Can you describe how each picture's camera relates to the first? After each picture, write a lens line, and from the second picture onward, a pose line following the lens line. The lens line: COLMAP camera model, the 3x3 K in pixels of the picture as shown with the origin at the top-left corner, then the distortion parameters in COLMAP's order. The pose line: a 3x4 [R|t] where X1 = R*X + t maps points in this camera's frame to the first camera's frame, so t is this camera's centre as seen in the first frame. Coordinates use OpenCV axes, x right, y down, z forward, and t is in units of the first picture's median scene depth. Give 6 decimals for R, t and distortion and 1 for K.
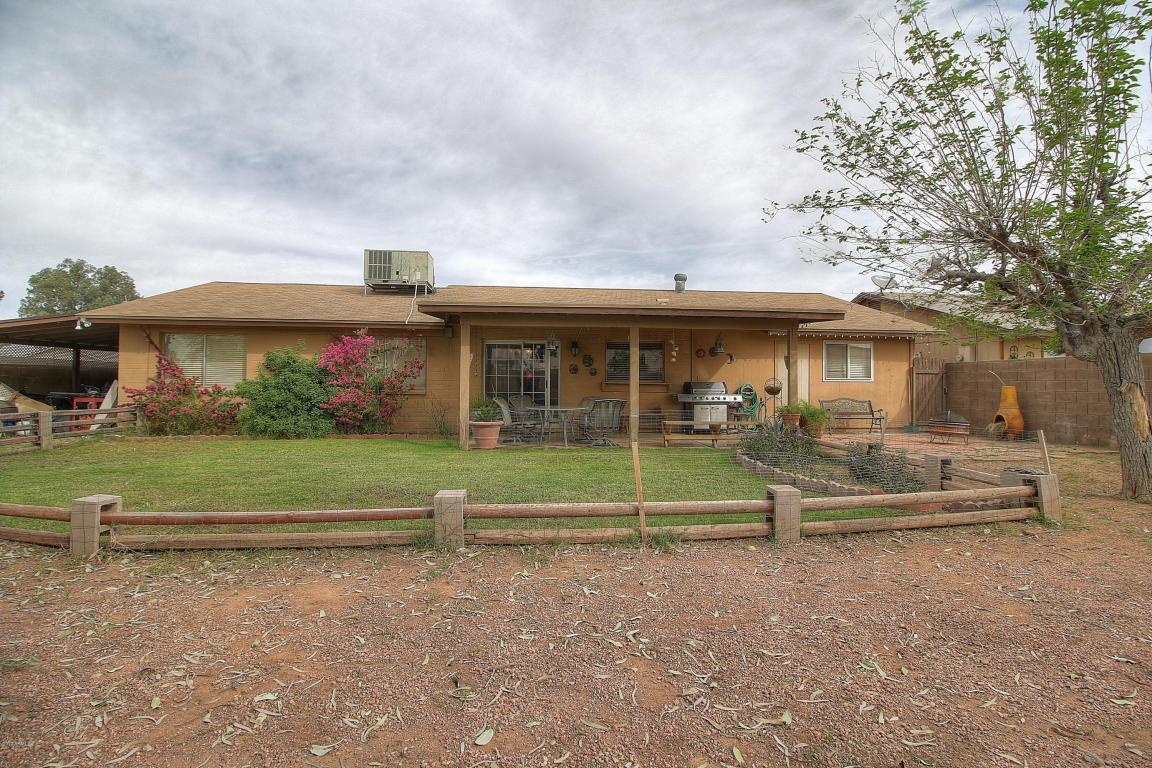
lens RADIAL K [[527.9, 0, 579.4], [0, 527.9, 378.3], [0, 0, 1]] dist [-0.019135, -0.000736]
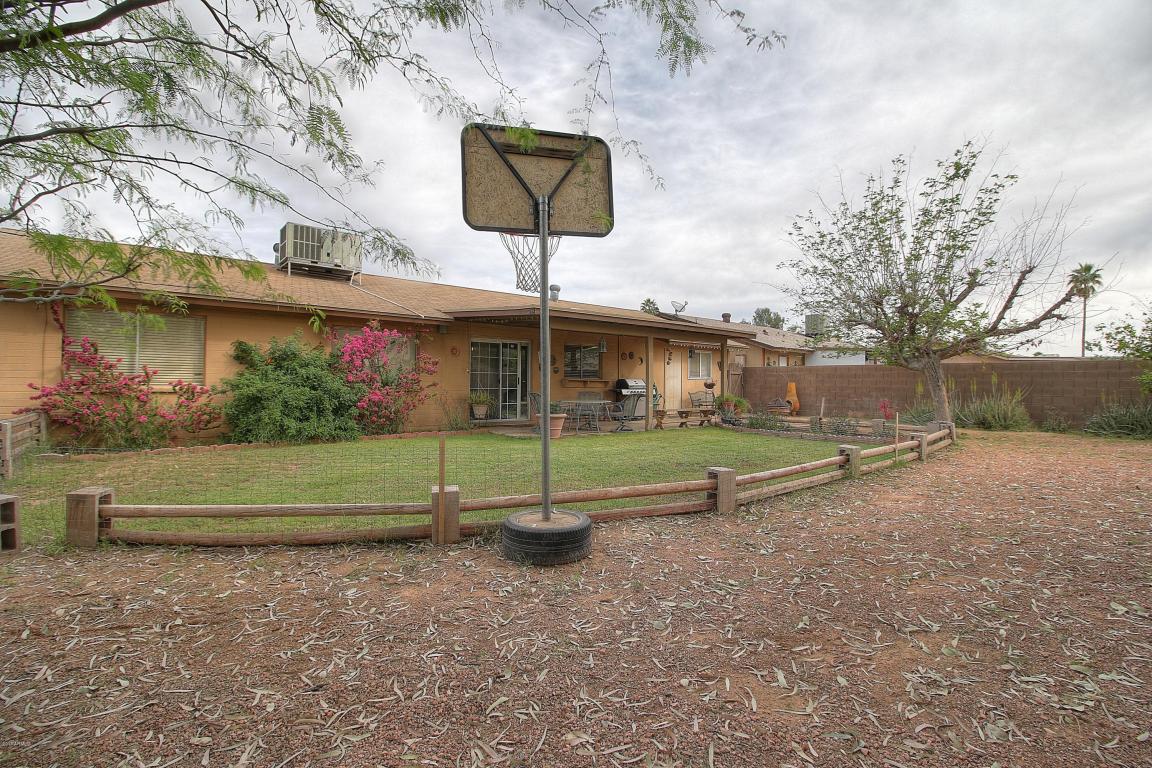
lens RADIAL K [[527.9, 0, 579.4], [0, 527.9, 378.3], [0, 0, 1]] dist [-0.019135, -0.000736]
pose [[0.818000, 0.004647, 0.575200, -0.586743], [-0.008692, 0.999953, 0.004282, 0.000448], [-0.575153, -0.008502, 0.818002, 0.037690]]
